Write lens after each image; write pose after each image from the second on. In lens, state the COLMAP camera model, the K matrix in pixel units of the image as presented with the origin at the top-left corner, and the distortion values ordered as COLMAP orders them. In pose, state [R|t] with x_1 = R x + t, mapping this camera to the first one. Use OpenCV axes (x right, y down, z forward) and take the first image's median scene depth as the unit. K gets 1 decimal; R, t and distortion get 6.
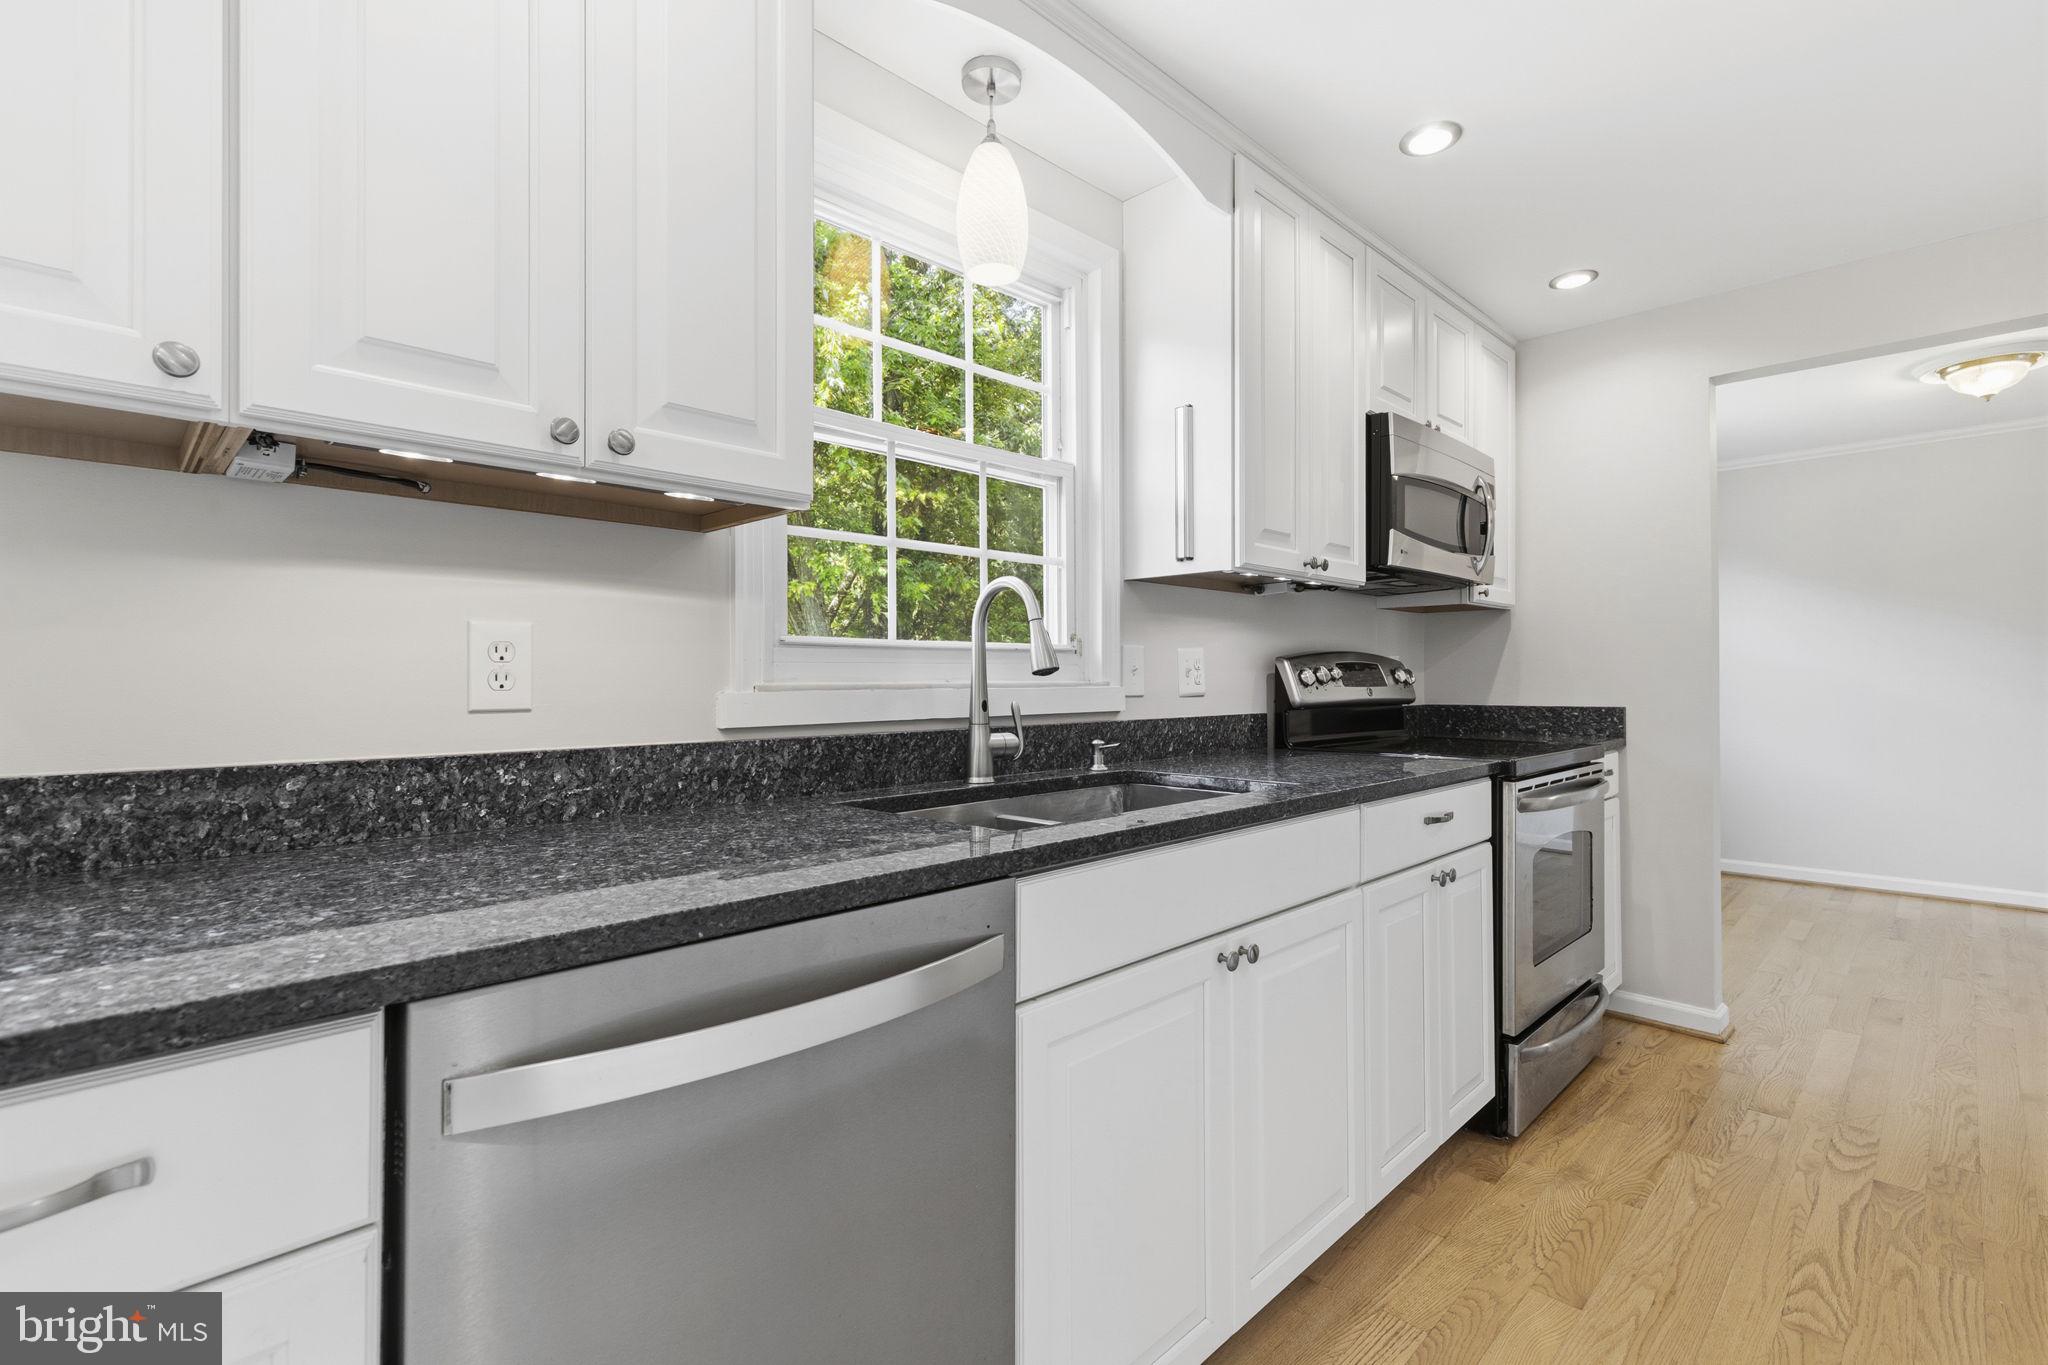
lens RADIAL K [[936.0, 0, 1030.4], [0, 936.0, 674.5], [0, 0, 1]] dist [0.008696, 0.000119]
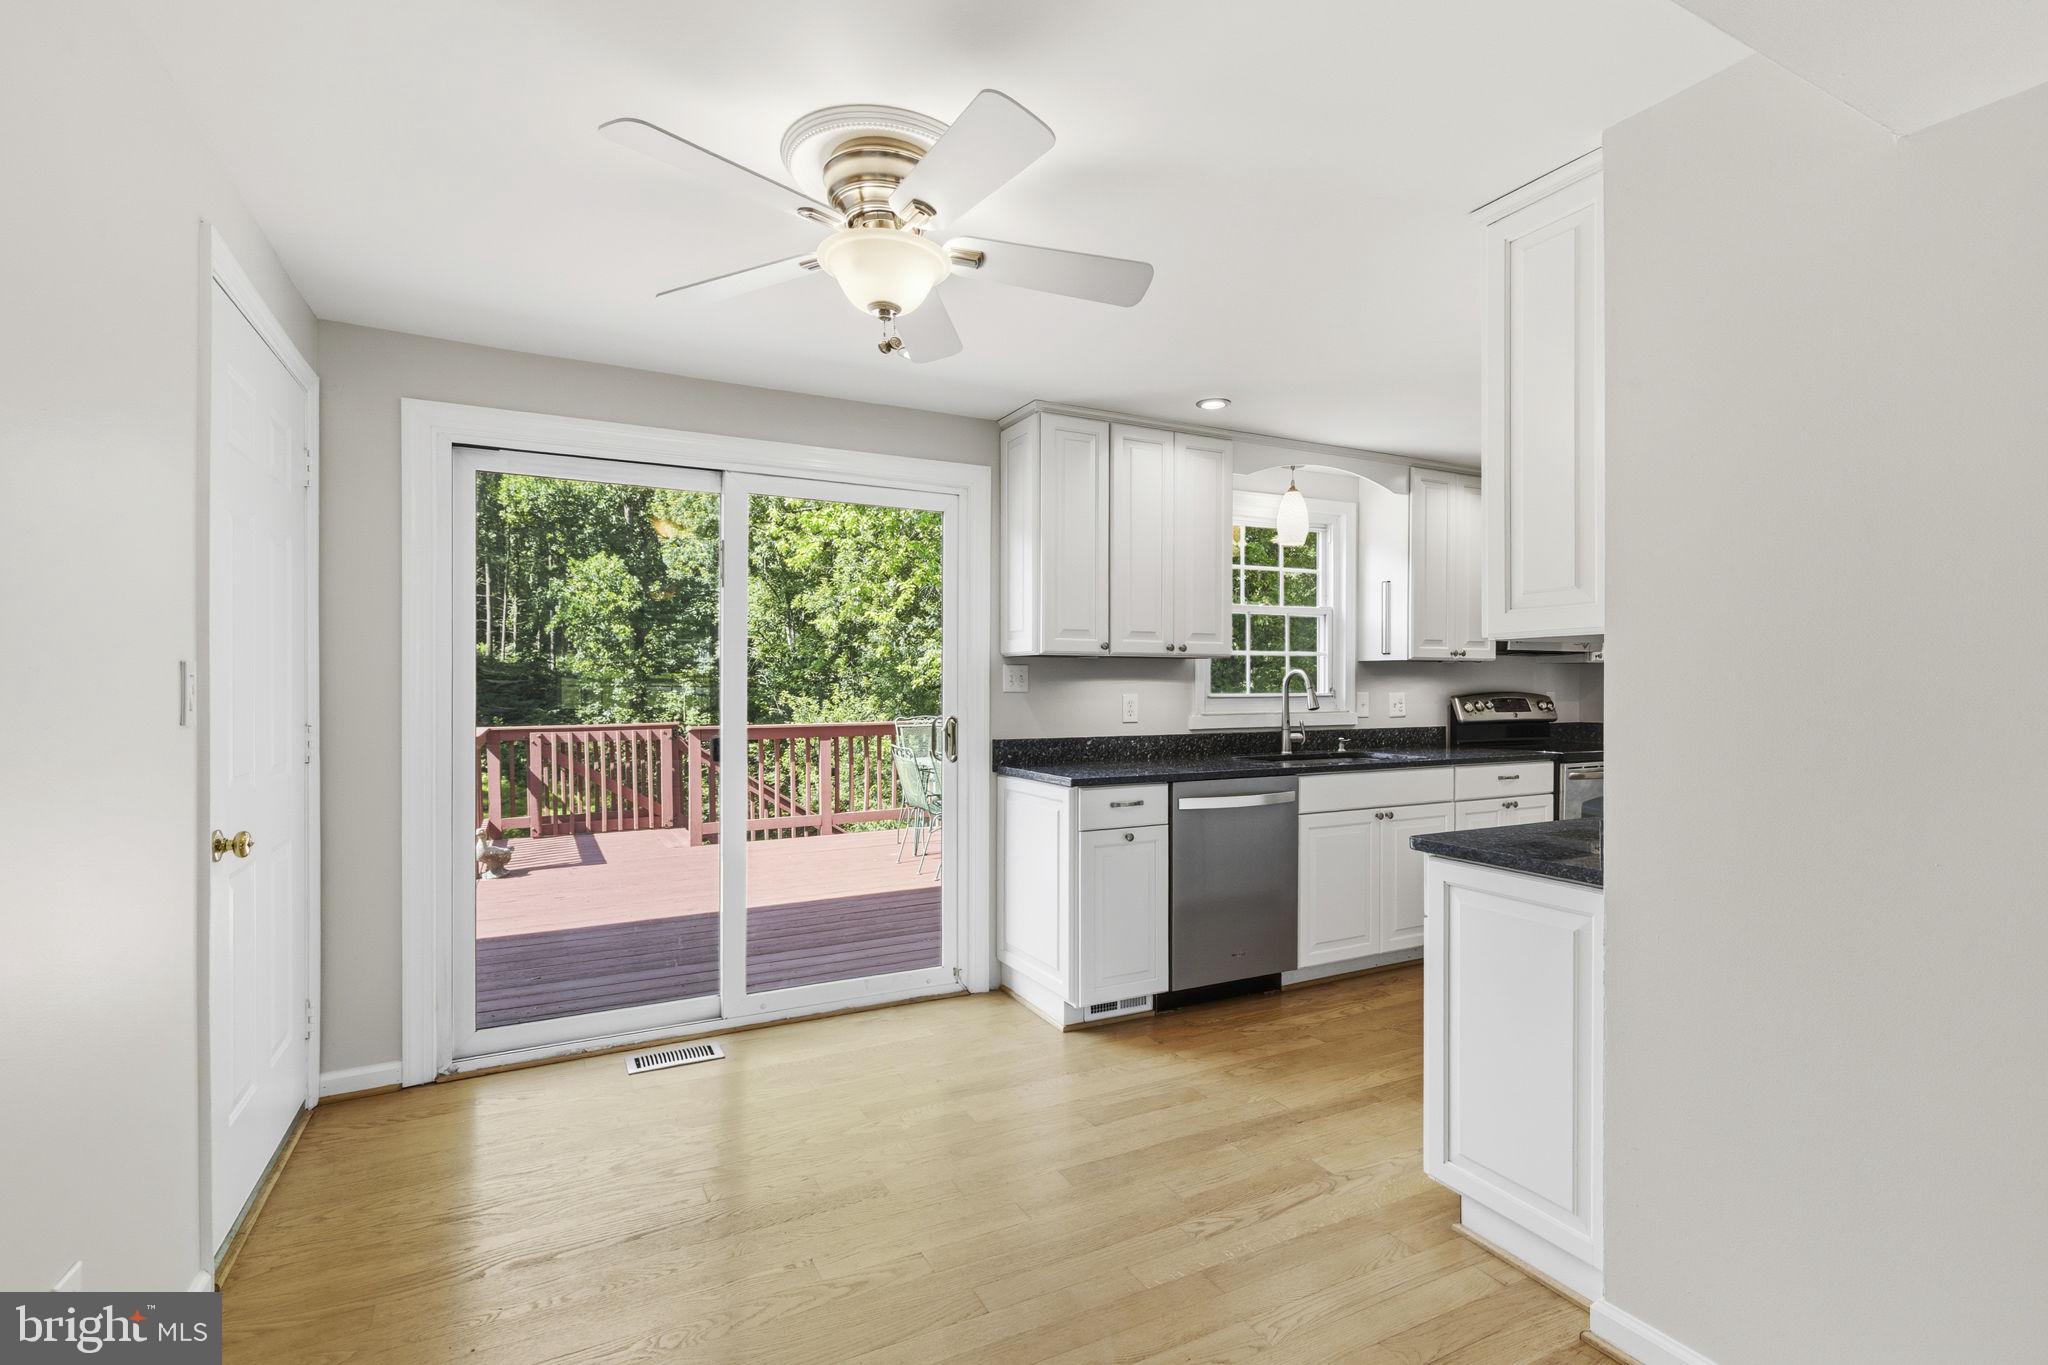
lens RADIAL K [[940.7, 0, 1035.8], [0, 940.7, 695.7], [0, 0, 1]] dist [0.002980, 0.000169]
pose [[0.953420, 0.007382, -0.301557, 0.055525], [-0.001682, 0.999815, 0.019157, -0.071582], [0.301642, -0.017757, 0.953256, -1.357434]]
